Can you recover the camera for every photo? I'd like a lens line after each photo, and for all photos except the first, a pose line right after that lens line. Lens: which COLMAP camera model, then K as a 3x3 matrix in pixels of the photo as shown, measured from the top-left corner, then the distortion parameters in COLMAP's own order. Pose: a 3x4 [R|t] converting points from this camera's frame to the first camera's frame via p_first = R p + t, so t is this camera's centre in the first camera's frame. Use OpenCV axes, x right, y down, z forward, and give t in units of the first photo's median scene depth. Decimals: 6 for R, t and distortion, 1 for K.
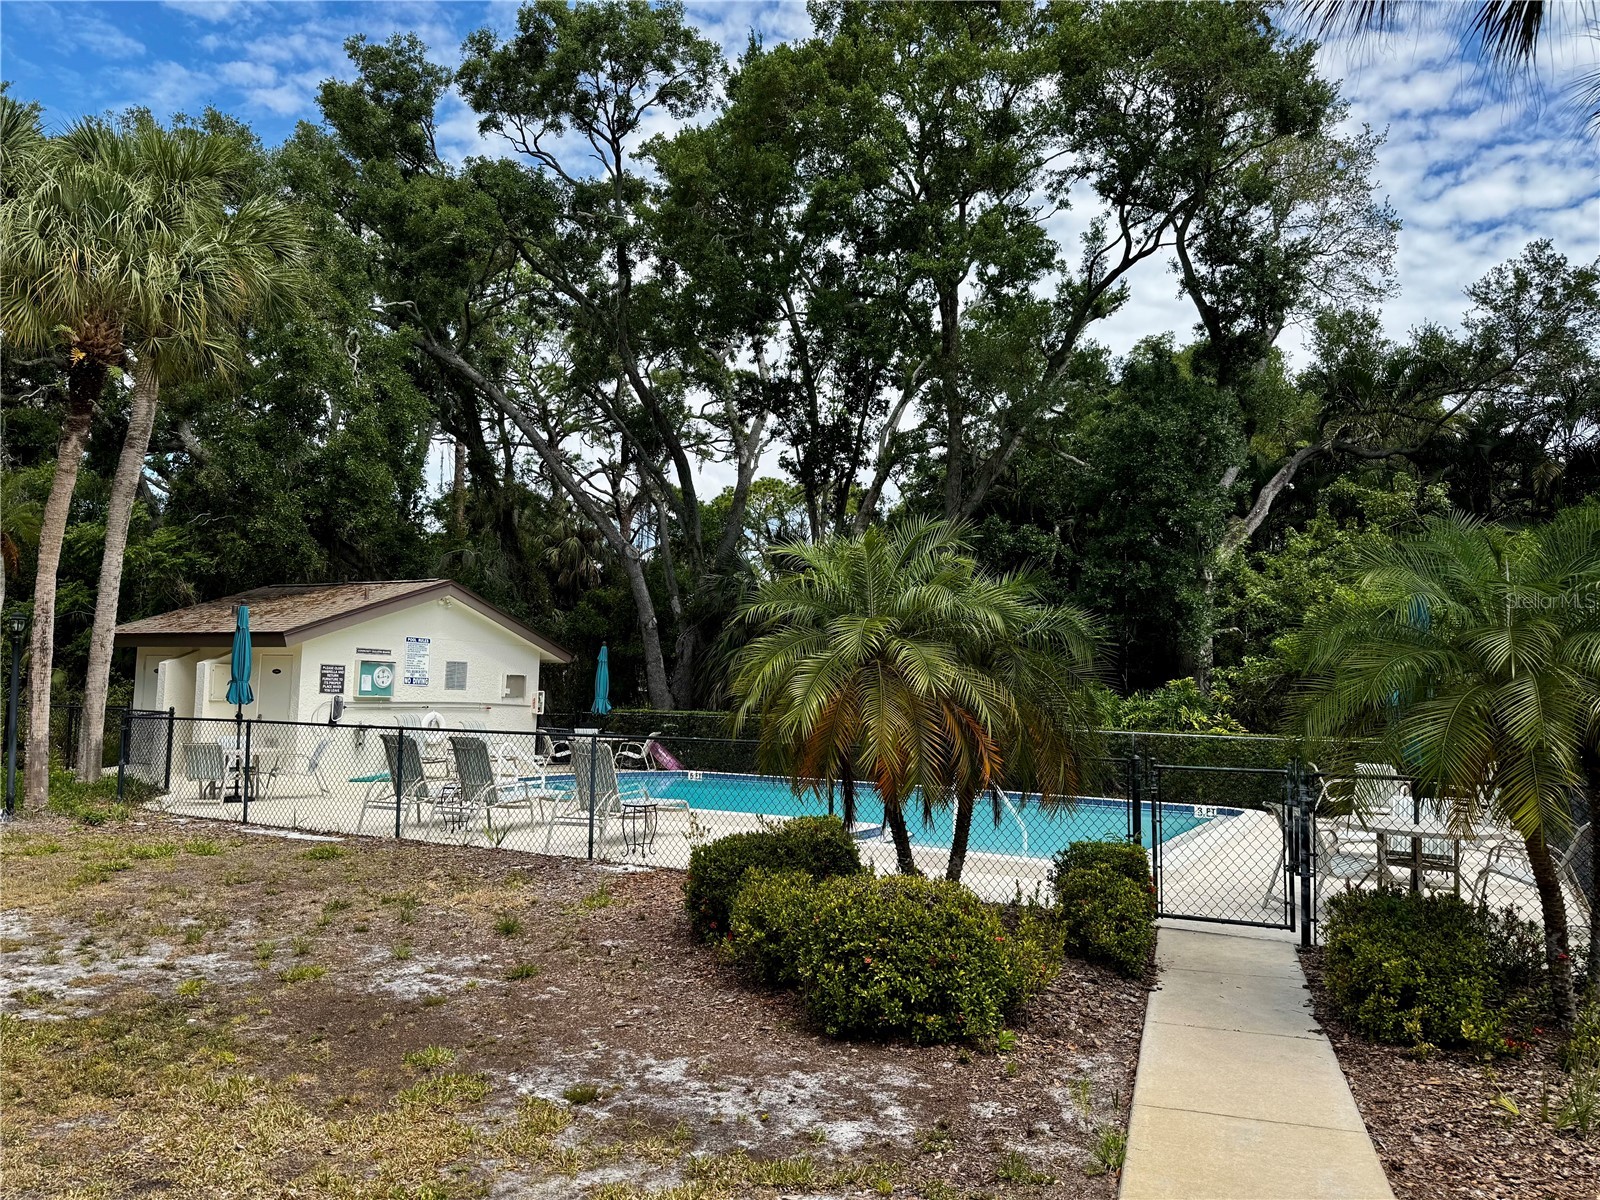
lens RADIAL K [[1122.1, 0, 802.6], [0, 1122.1, 594.6], [0, 0, 1]] dist [0.061087, -0.078386]
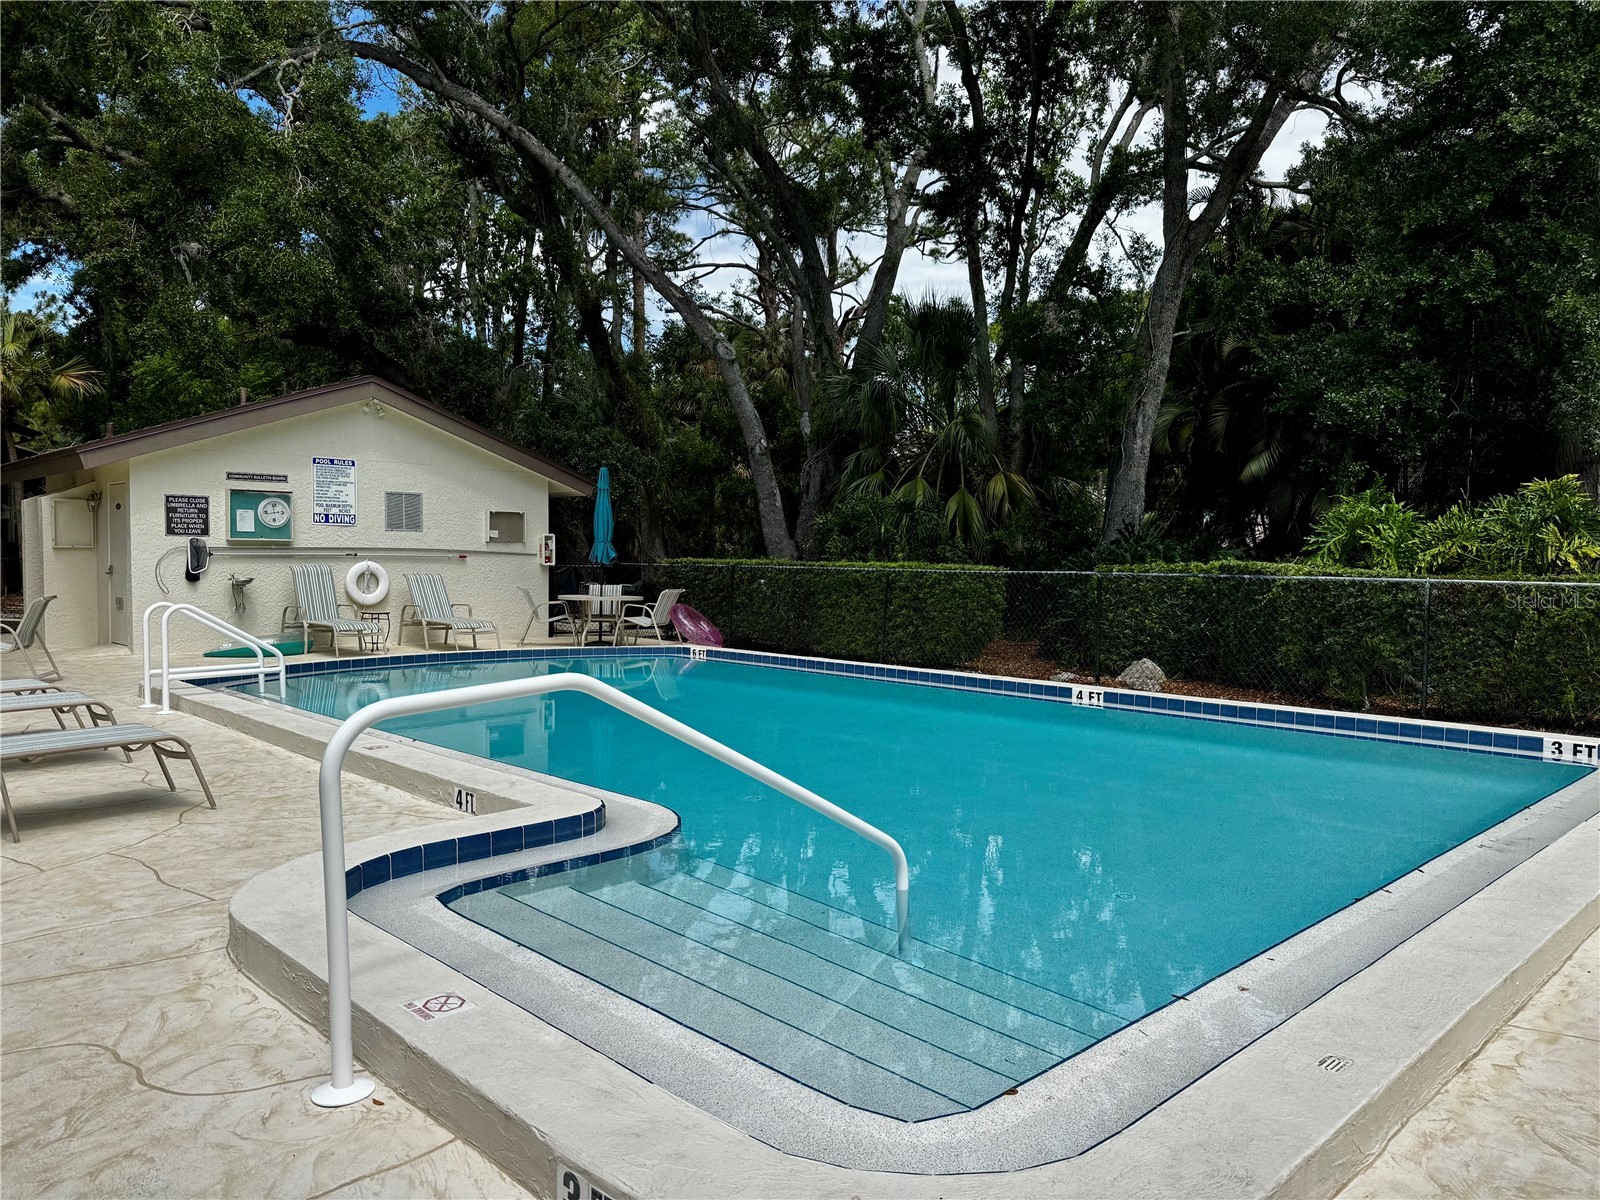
lens RADIAL K [[1122.1, 0, 792.5], [0, 1122.1, 607.1], [0, 0, 1]] dist [0.061087, -0.078386]
pose [[0.953156, -0.001294, -0.302477, 0.162960], [0.041105, 0.991268, 0.125289, 0.054965], [0.299673, -0.131853, 0.944887, 0.403122]]
